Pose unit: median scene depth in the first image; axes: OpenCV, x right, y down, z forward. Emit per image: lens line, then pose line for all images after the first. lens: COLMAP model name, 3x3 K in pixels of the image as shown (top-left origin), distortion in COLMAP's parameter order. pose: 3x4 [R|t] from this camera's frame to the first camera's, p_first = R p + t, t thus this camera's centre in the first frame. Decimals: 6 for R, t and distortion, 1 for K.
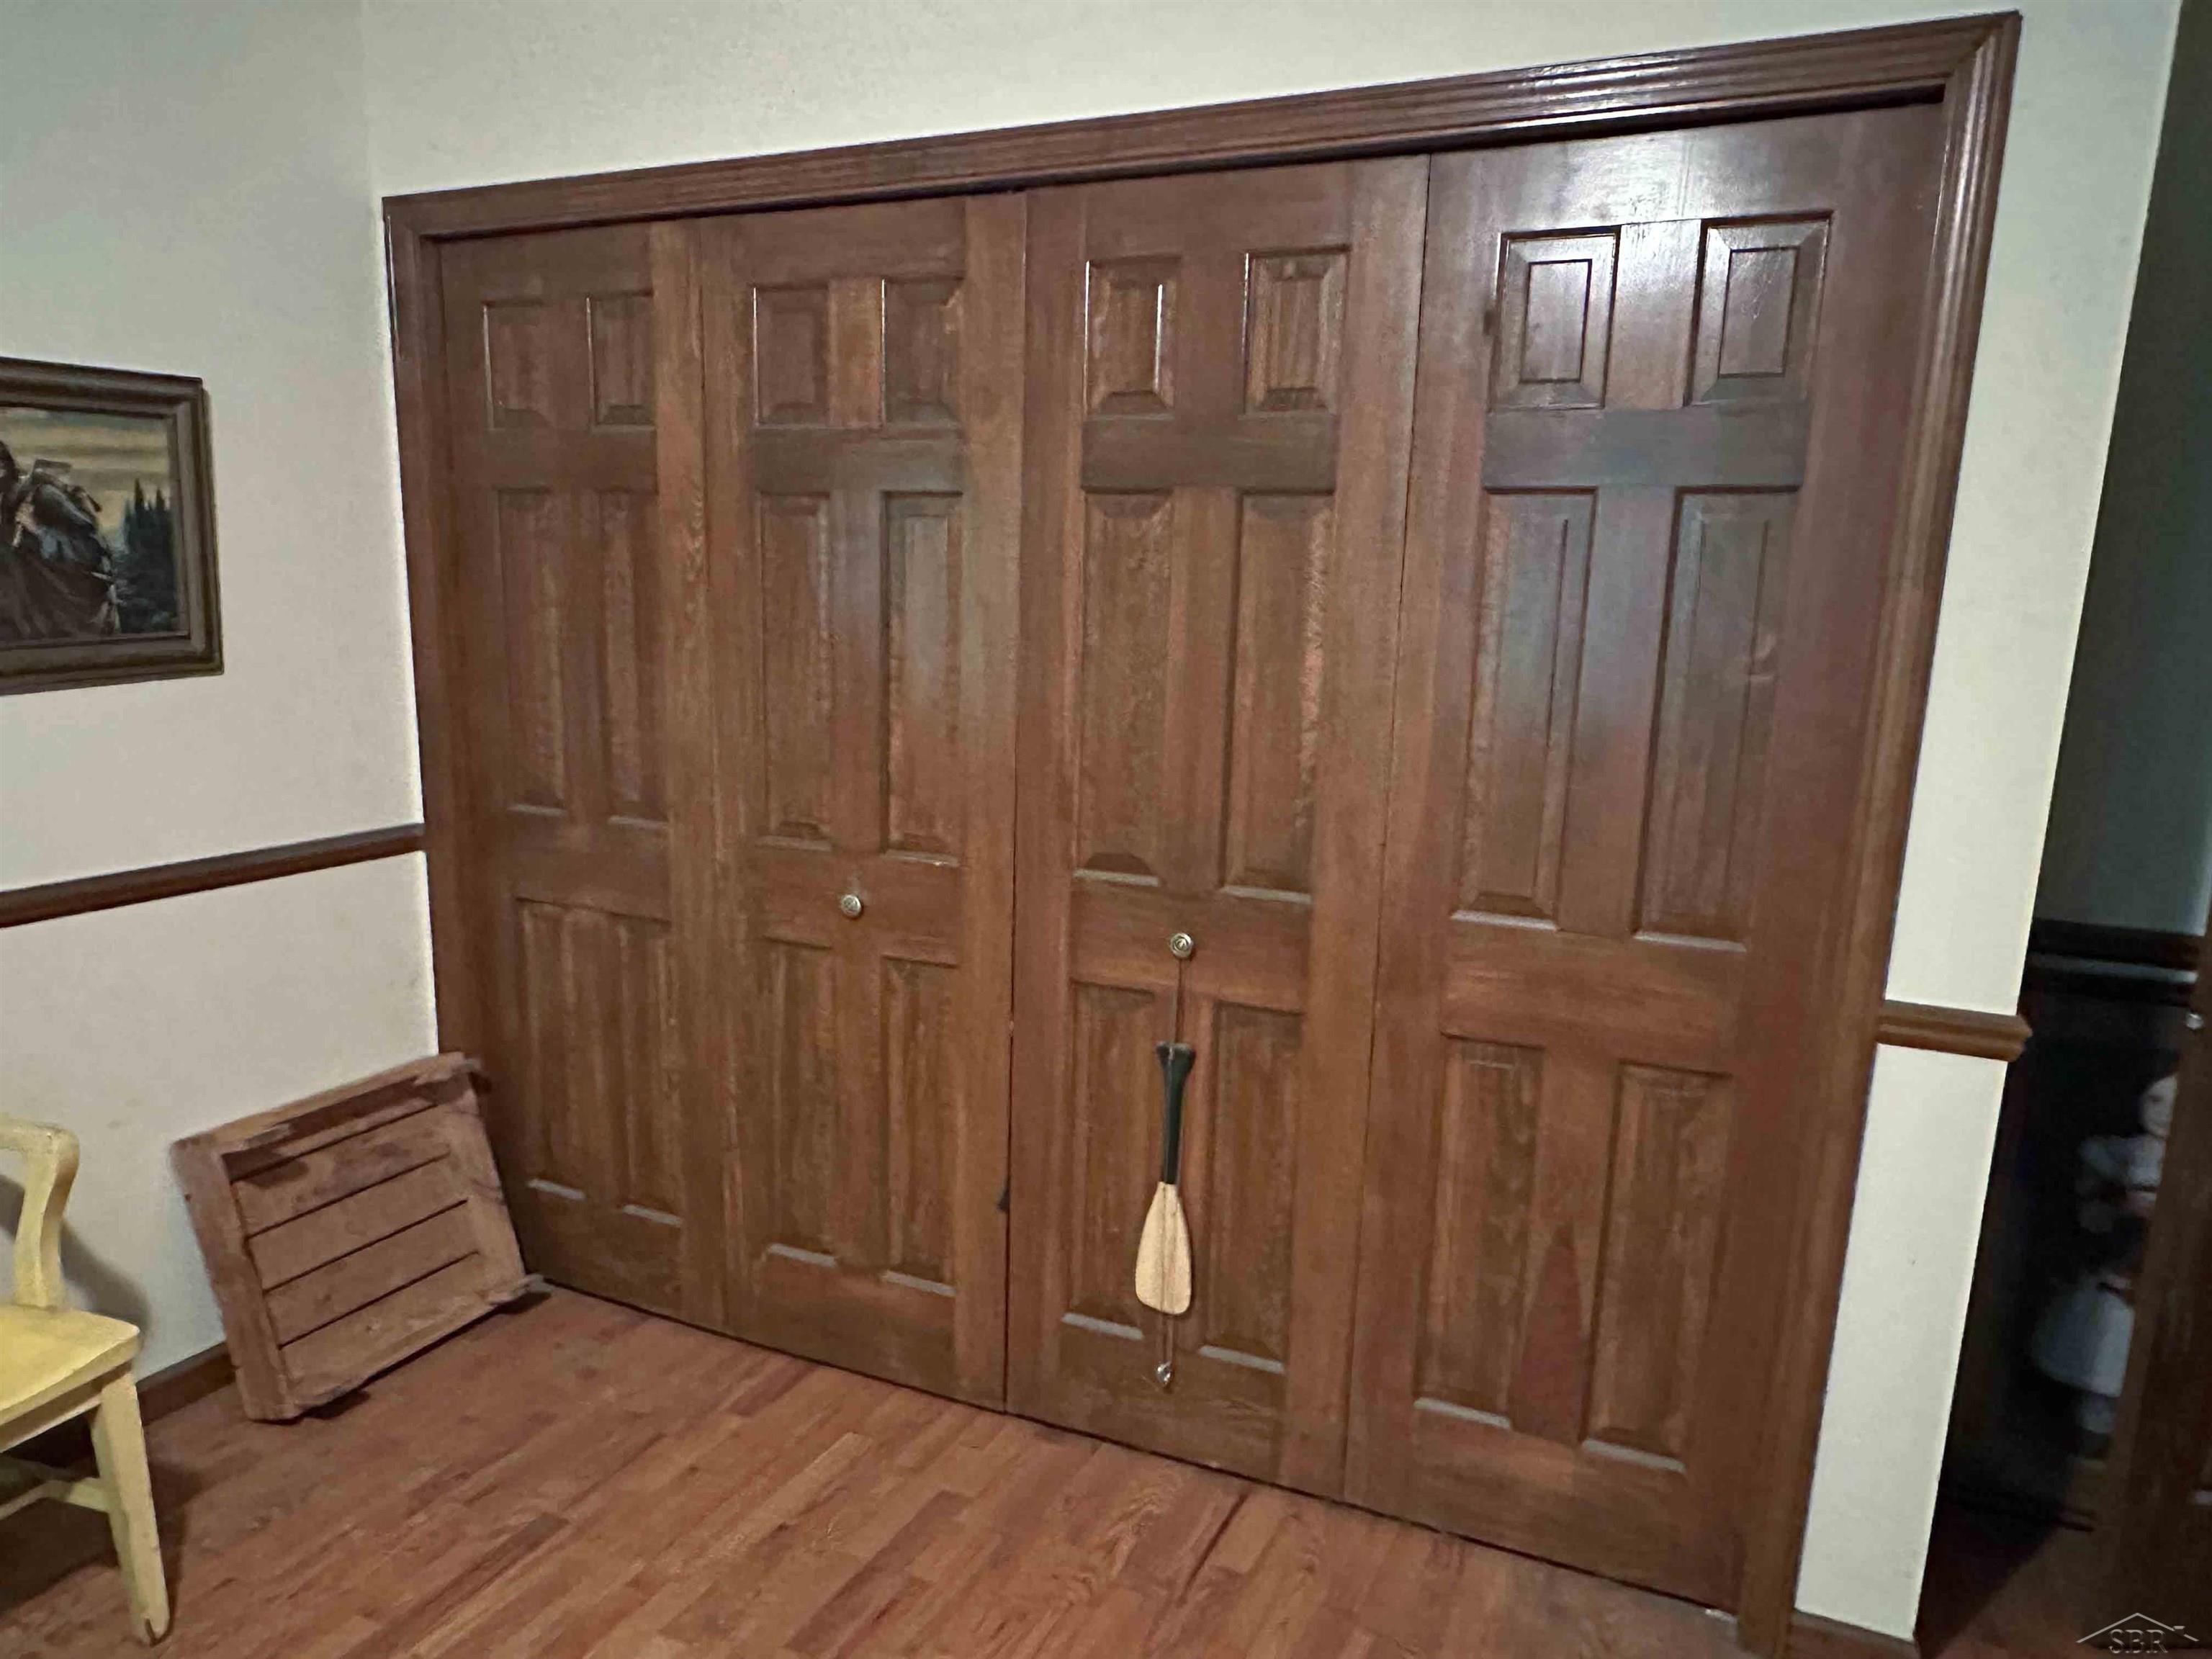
lens RADIAL K [[1555.4, 0, 1106.7], [0, 1555.4, 850.7], [0, 0, 1]] dist [0.046945, -0.003854]
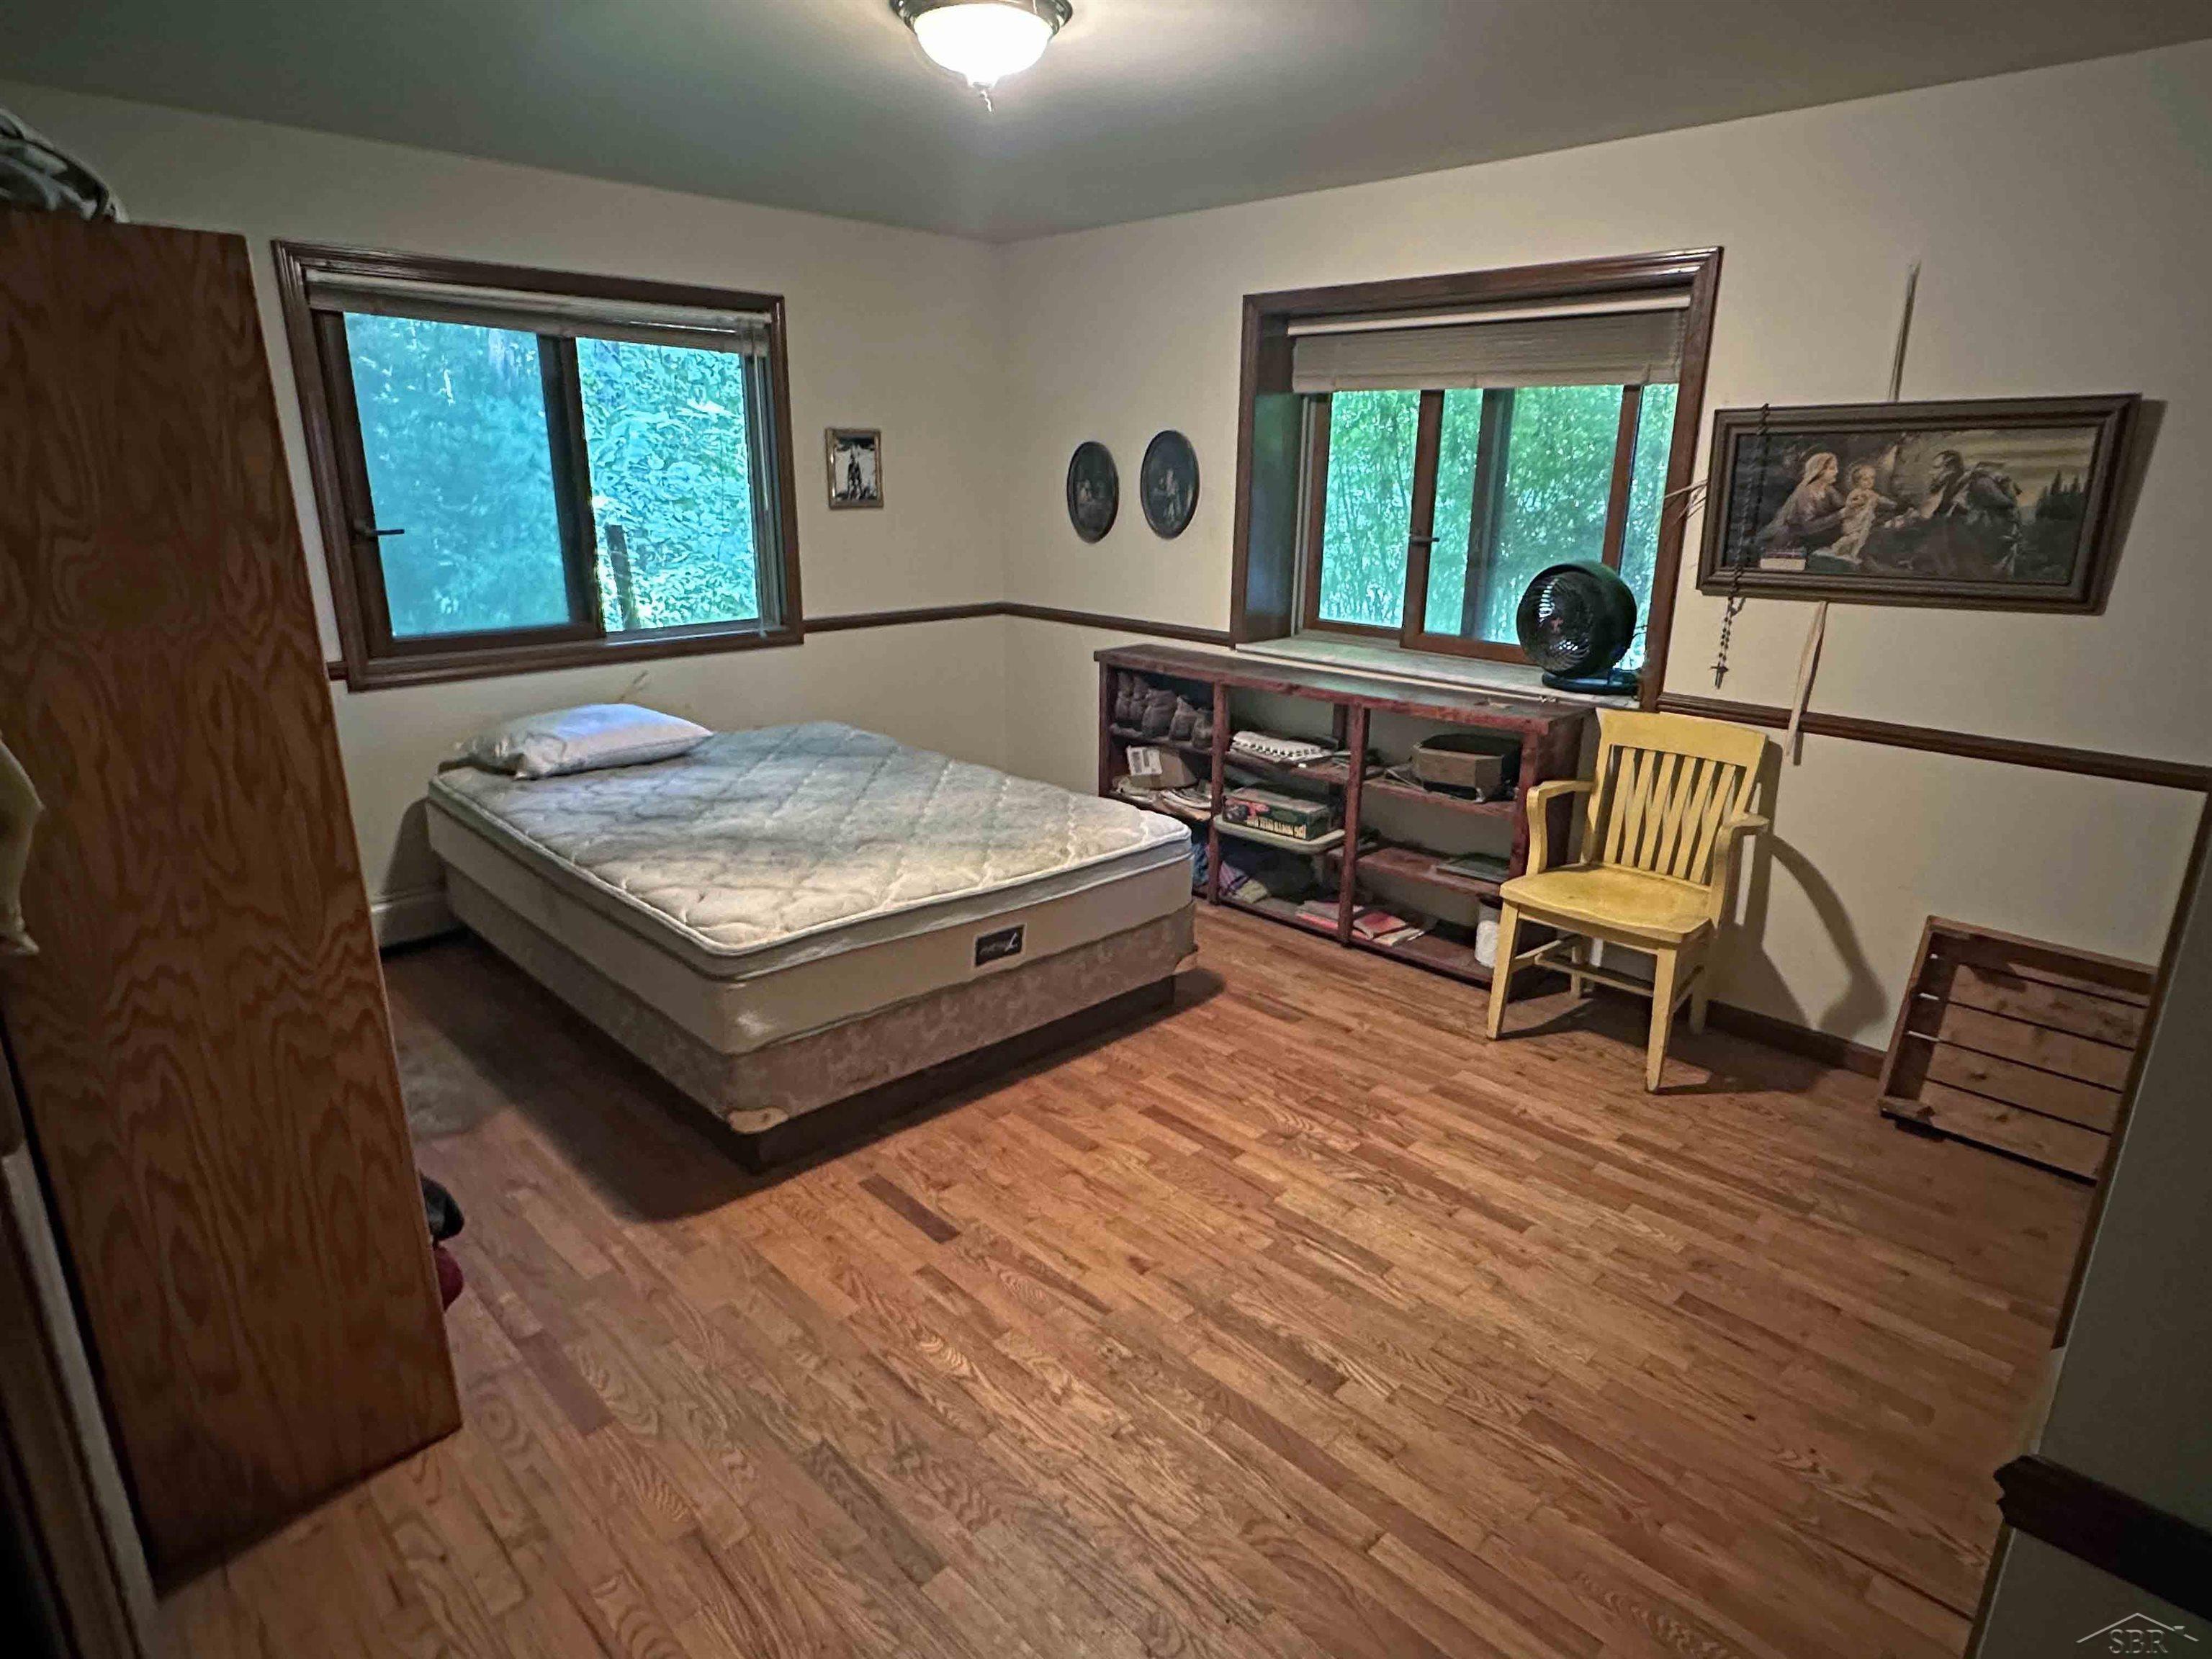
lens RADIAL K [[1233.8, 0, 1101.7], [0, 1233.8, 830.5], [0, 0, 1]] dist [0.000904, 0.000010]
pose [[-0.346219, 0.244698, -0.905680, 0.793168], [-0.195724, 0.925302, 0.324820, -0.128993], [0.917510, 0.289722, -0.272464, 0.612908]]
